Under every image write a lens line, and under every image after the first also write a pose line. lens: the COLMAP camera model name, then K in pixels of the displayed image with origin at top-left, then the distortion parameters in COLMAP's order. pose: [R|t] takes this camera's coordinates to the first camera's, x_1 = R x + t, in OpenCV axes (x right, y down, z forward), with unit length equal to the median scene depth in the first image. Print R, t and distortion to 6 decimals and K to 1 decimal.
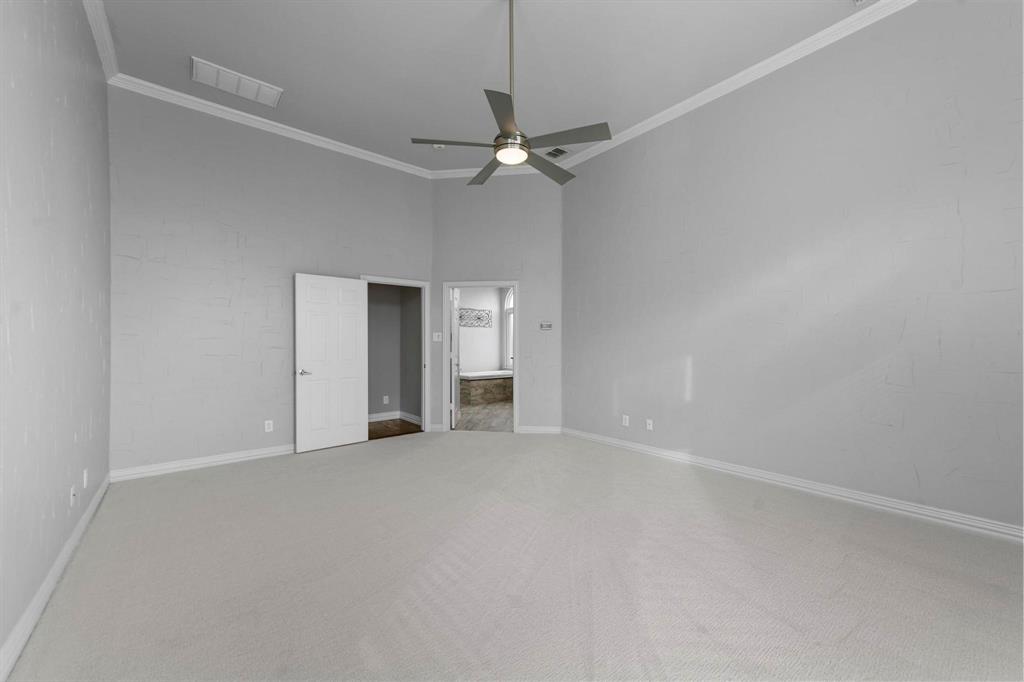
lens RADIAL K [[397.9, 0, 512.1], [0, 397.9, 341.8], [0, 0, 1]] dist [0.002994, 0.000131]
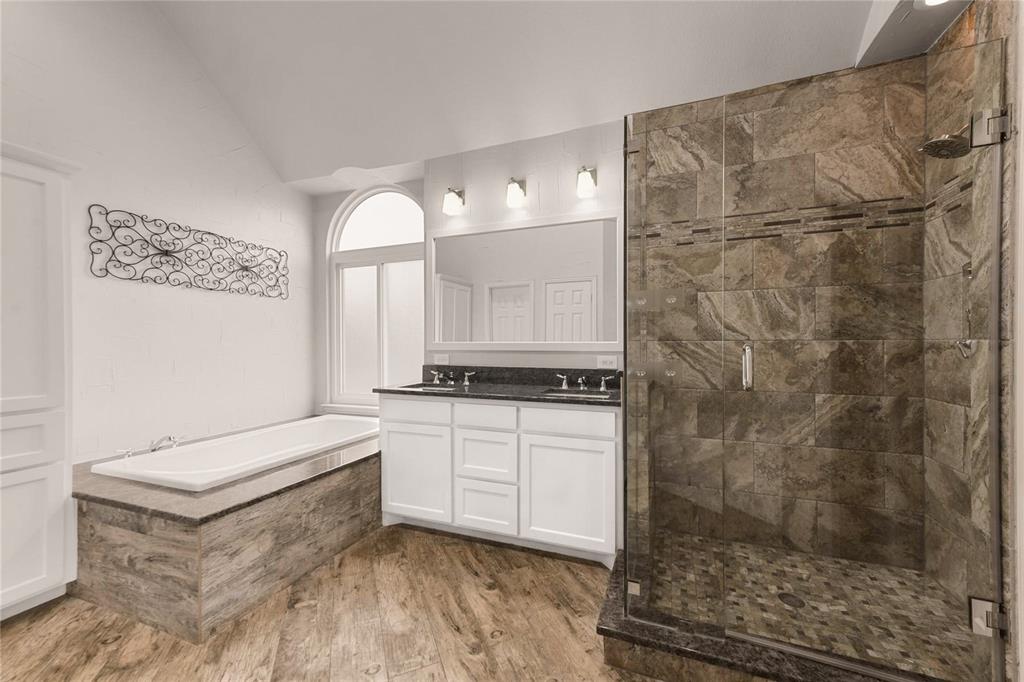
lens RADIAL K [[397.9, 0, 514.7], [0, 397.9, 342.9], [0, 0, 1]] dist [0.002994, 0.000131]
pose [[0.870251, -0.002534, 0.492602, -0.059720], [0.001654, 0.999996, 0.002223, 0.004277], [-0.492606, -0.001120, 0.870252, 0.695864]]
